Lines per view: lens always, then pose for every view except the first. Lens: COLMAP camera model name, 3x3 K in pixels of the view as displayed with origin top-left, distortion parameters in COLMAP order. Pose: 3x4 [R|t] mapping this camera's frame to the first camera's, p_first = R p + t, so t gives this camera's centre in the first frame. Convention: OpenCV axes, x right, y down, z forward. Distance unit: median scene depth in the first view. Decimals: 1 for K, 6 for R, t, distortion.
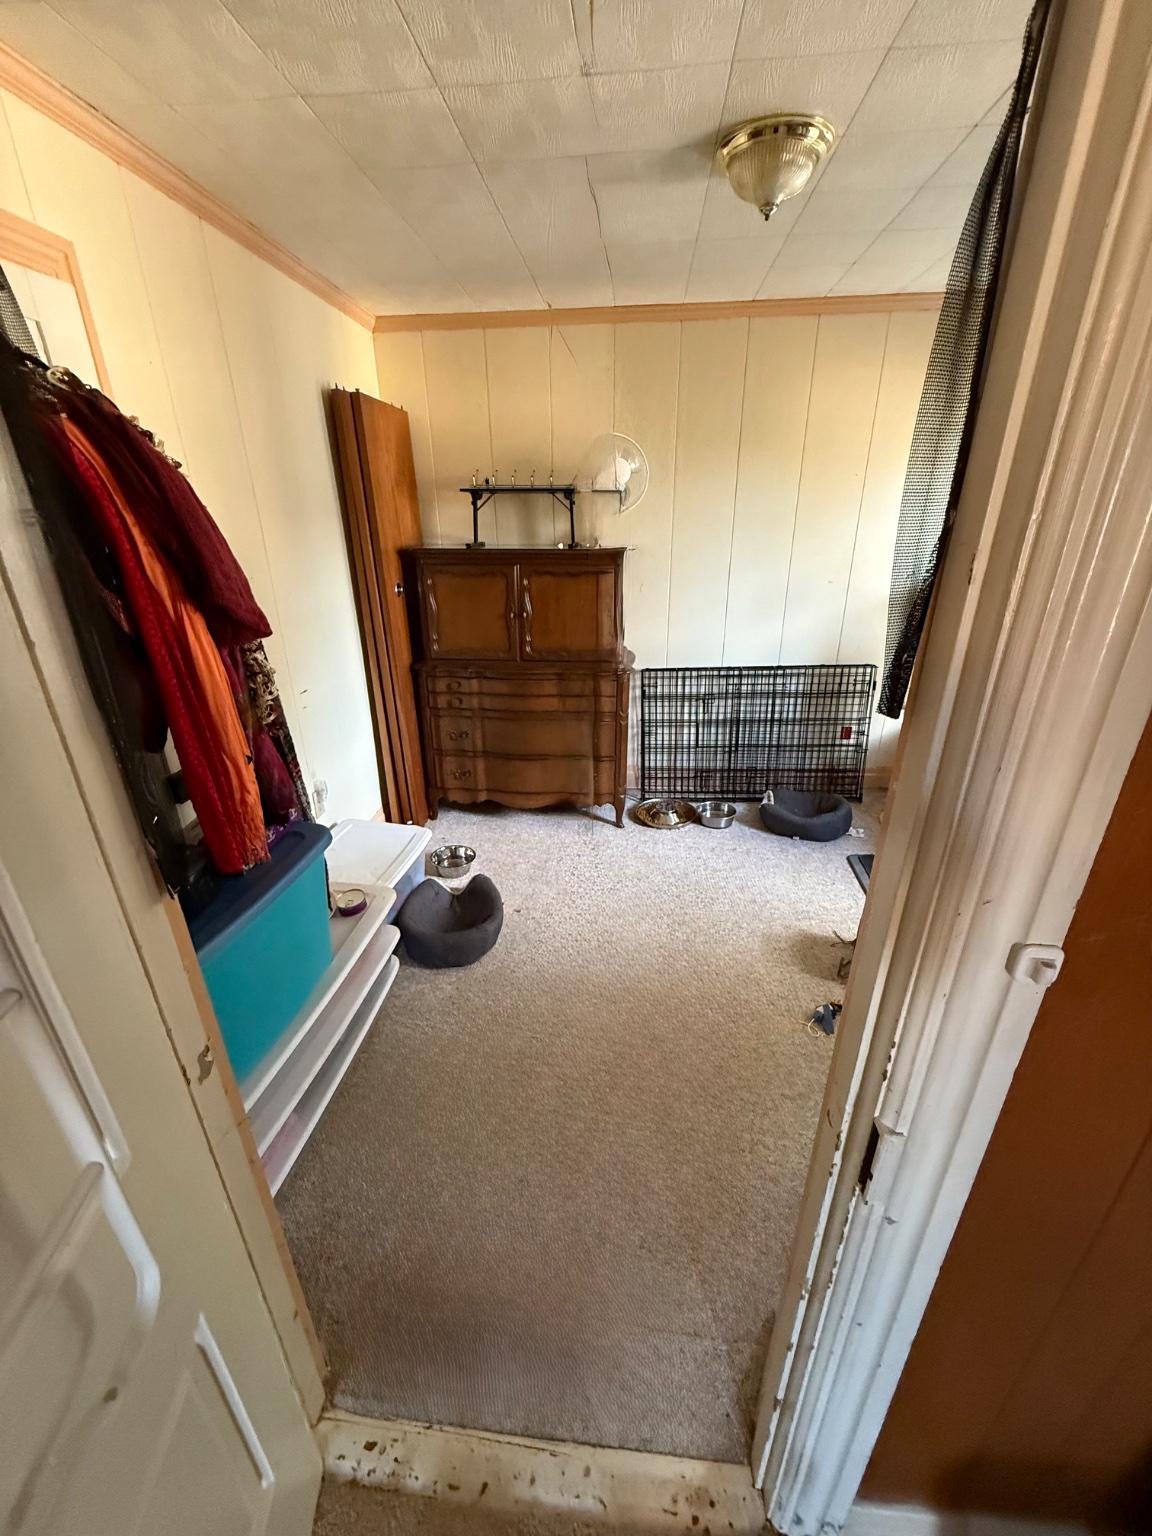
lens RADIAL K [[611.5, 0, 574.4], [0, 611.5, 769.9], [0, 0, 1]] dist [-0.000004, -0.000004]
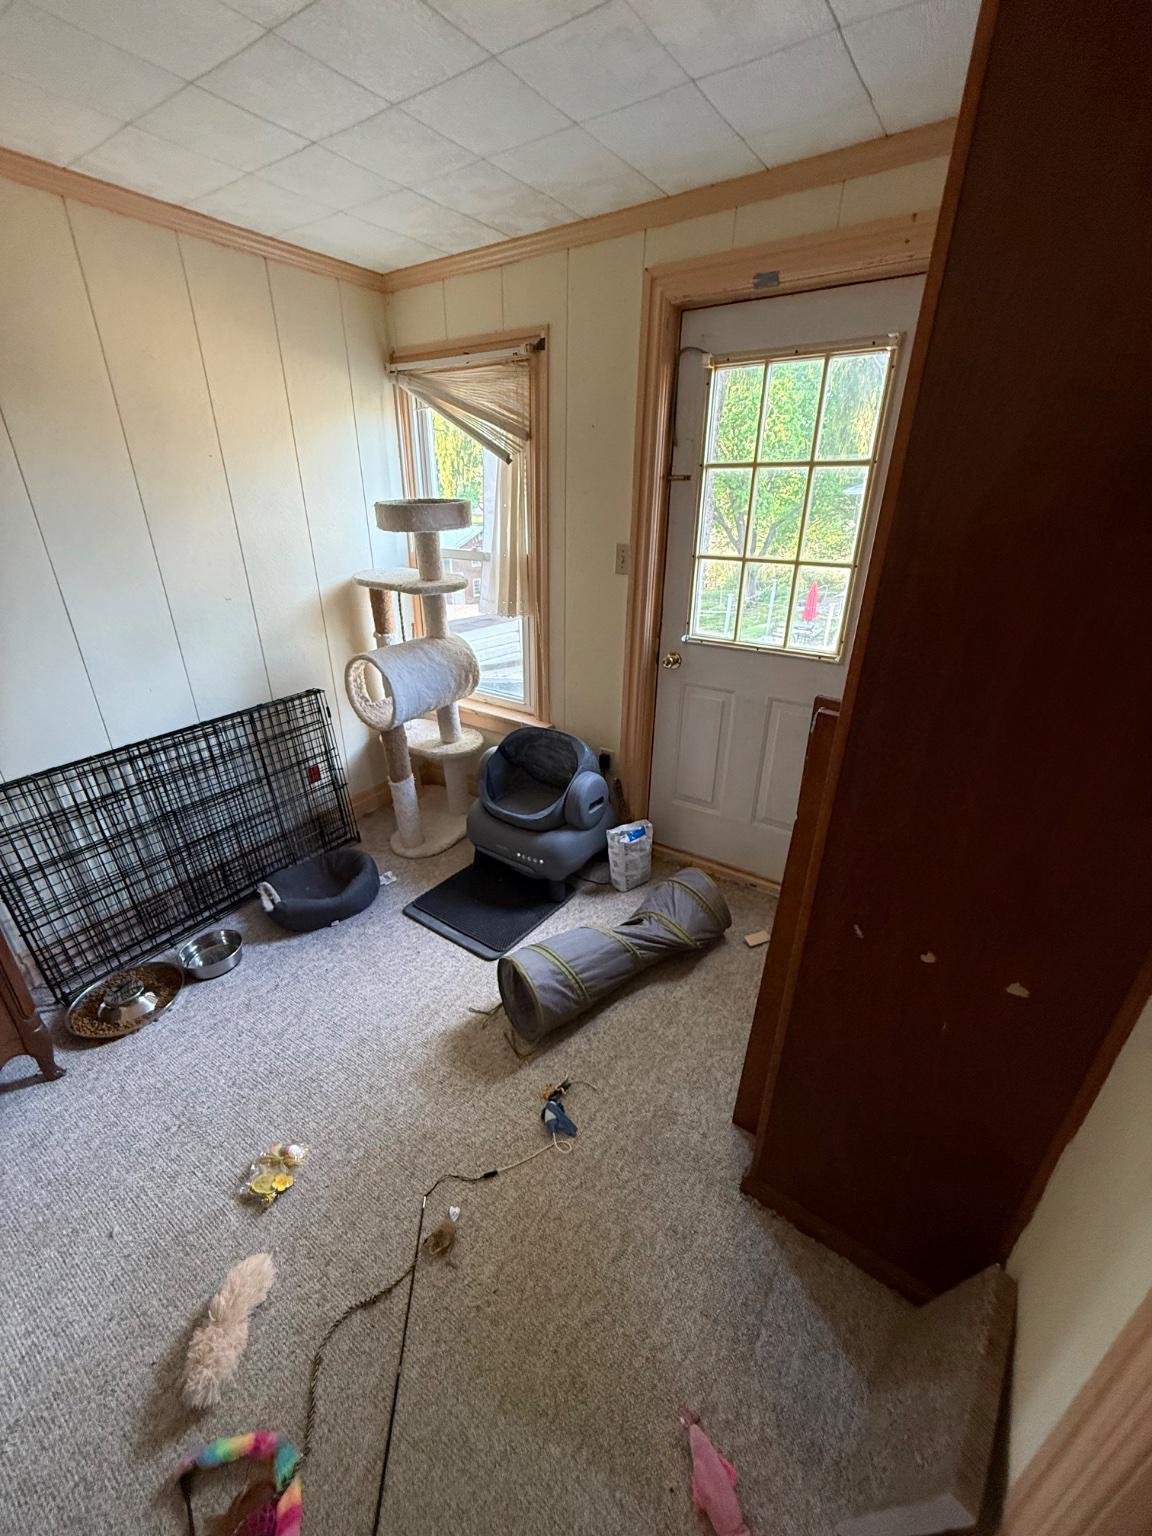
lens RADIAL K [[611.5, 0, 575.2], [0, 611.5, 765.3], [0, 0, 1]] dist [-0.000004, -0.000004]
pose [[0.480714, -0.340848, 0.807921, -0.050332], [0.335748, 0.922694, 0.189498, -0.112210], [-0.810054, 0.180164, 0.557991, 0.257406]]
